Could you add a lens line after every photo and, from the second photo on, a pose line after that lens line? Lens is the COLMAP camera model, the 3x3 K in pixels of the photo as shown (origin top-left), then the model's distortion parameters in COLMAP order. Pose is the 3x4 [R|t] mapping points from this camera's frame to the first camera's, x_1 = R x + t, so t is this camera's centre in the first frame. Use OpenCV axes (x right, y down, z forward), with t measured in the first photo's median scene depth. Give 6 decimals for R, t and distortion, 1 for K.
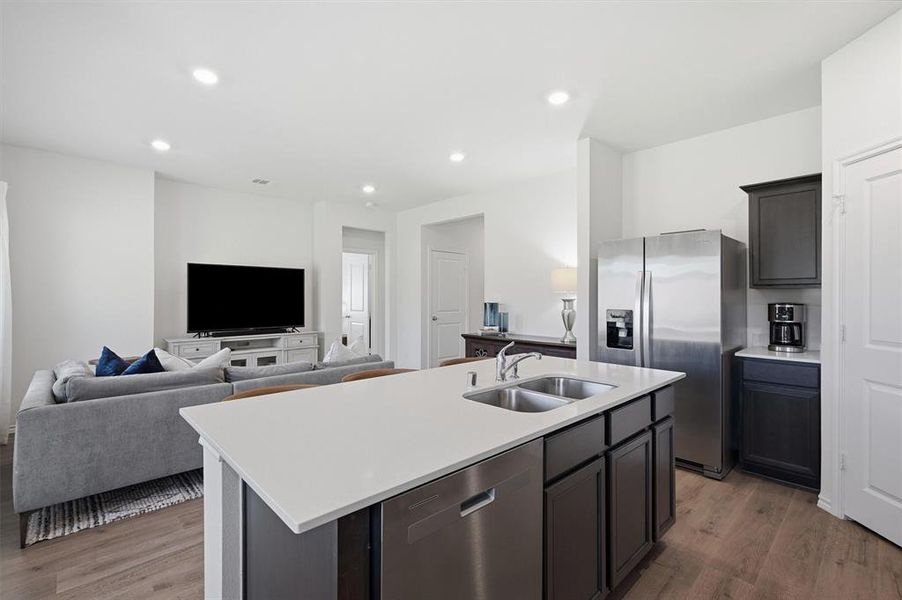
lens RADIAL K [[409.3, 0, 451.0], [0, 409.3, 294.6], [0, 0, 1]] dist [-0.000628, 0.000010]
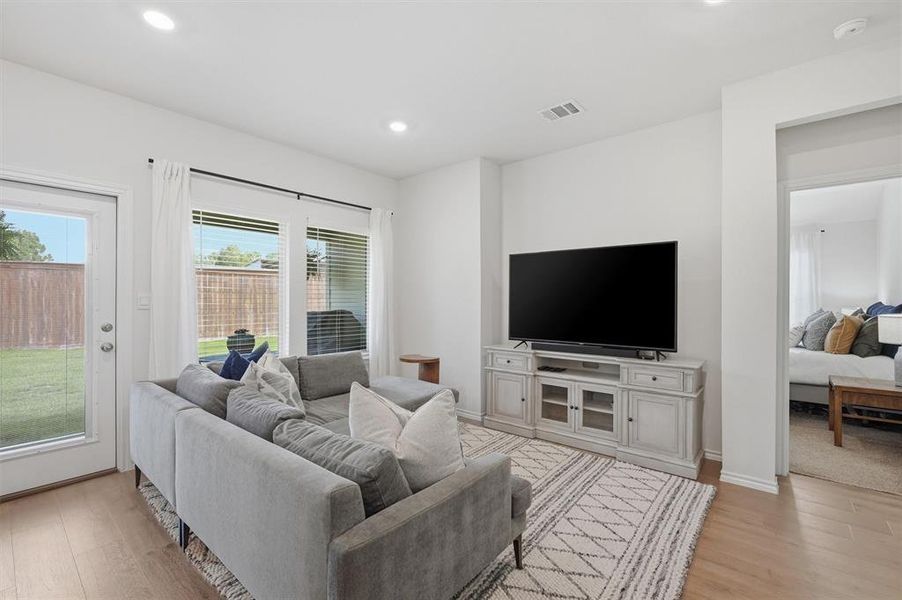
lens RADIAL K [[395.5, 0, 451.0], [0, 395.5, 300.0], [0, 0, 1]] dist [-0.000844, -0.000272]
pose [[0.111744, 0.003645, -0.993730, 0.197738], [0.006073, 0.999972, 0.004351, 0.014826], [0.993718, -0.006521, 0.111719, 1.201285]]
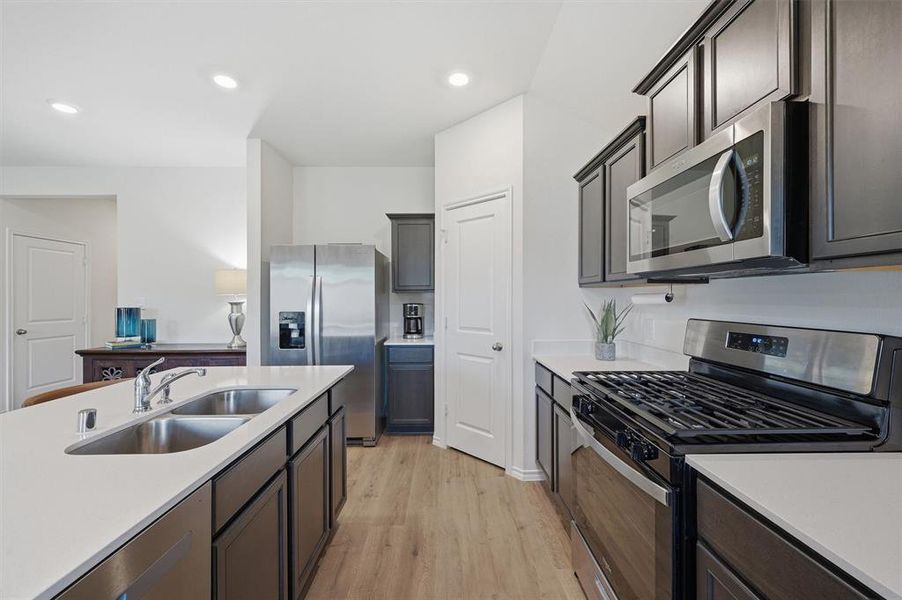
lens RADIAL K [[357.8, 0, 453.3], [0, 357.8, 297.2], [0, 0, 1]] dist [0.000305, -0.000119]
pose [[0.673896, -0.001257, 0.738826, 0.012680], [0.001678, 0.999999, 0.000172, 0.000106], [-0.738825, 0.001124, 0.673897, 0.077257]]
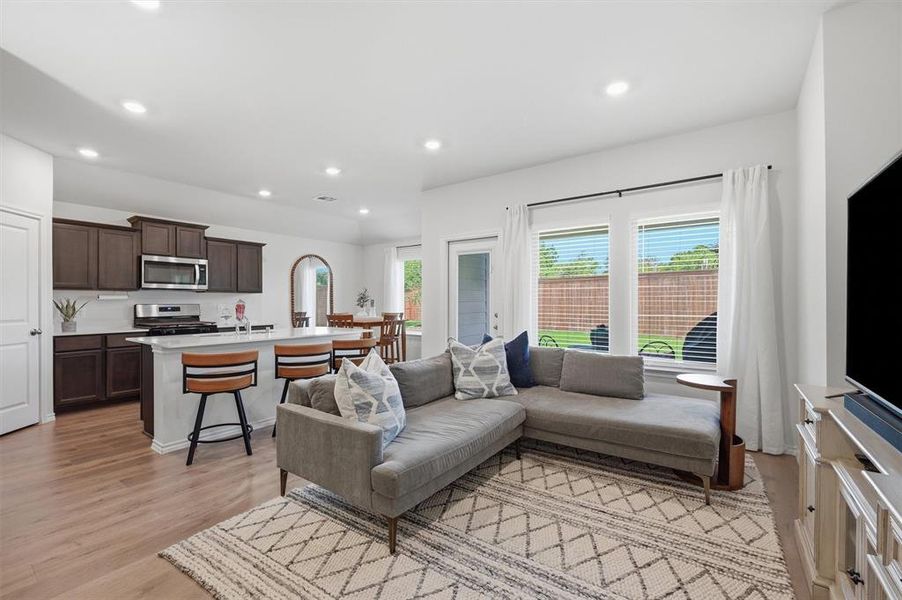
lens RADIAL K [[391.3, 0, 451.2], [0, 391.3, 302.2], [0, 0, 1]] dist [-0.000366, -0.000237]
pose [[-0.983027, 0.002228, -0.183448, -0.327111], [0.002794, 0.999992, -0.002823, 0.031324], [0.183440, -0.003287, -0.983025, 1.941466]]
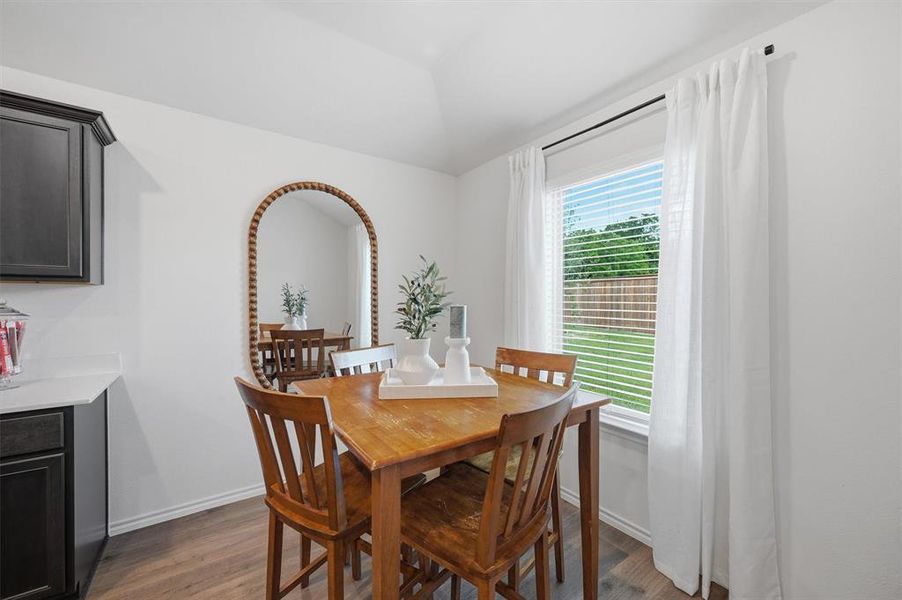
lens RADIAL K [[357.5, 0, 451.0], [0, 357.5, 300.0], [0, 0, 1]] dist [-0.000875, -0.000048]
pose [[-0.989940, -0.003645, 0.141441, -0.355592], [-0.003754, 0.999993, -0.000505, 0.001823], [-0.141438, -0.001031, -0.989947, 0.323142]]
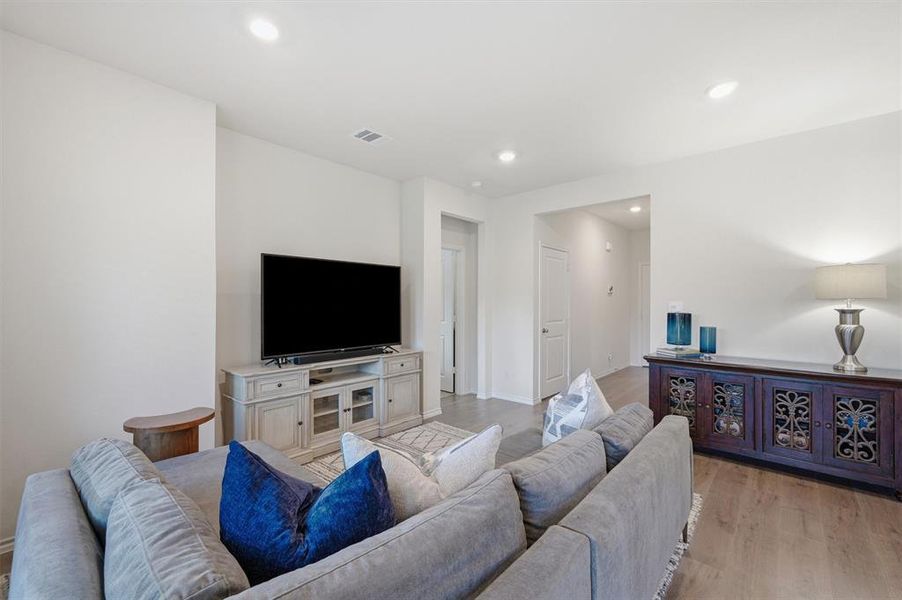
lens RADIAL K [[376.0, 0, 451.5], [0, 376.0, 301.5], [0, 0, 1]] dist [-0.000751, -0.000341]
pose [[0.996045, 0.002635, 0.088811, -0.595969], [-0.002902, 0.999992, 0.002880, -0.003181], [-0.088803, -0.003126, 0.996044, 0.566112]]
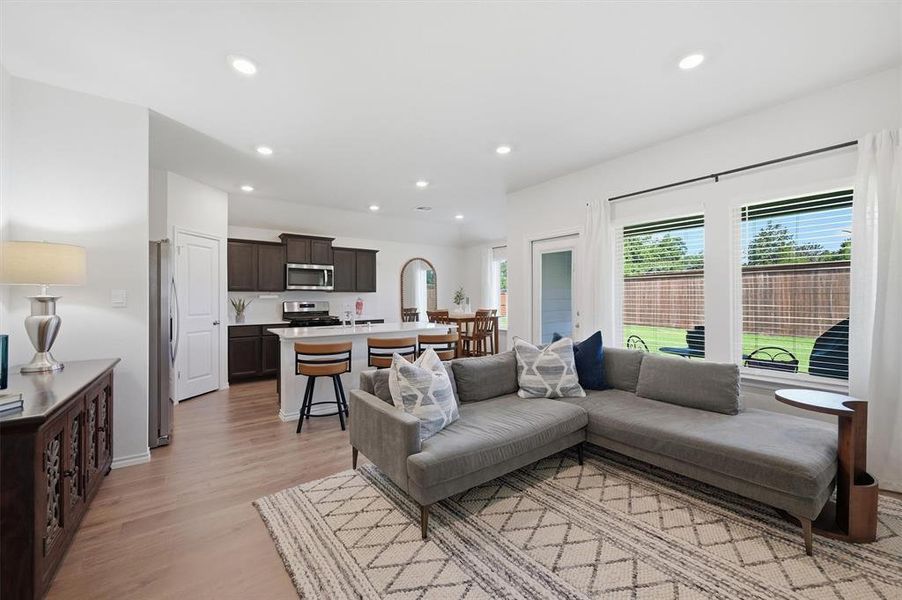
lens RADIAL K [[364.7, 0, 450.9], [0, 364.7, 297.2], [0, 0, 1]] dist [-0.000169, 0.000127]
pose [[-0.992070, 0.004656, 0.125603, -0.463258], [0.003814, 0.999969, -0.006945, 0.023012], [-0.125631, -0.006411, -0.992056, 1.925503]]
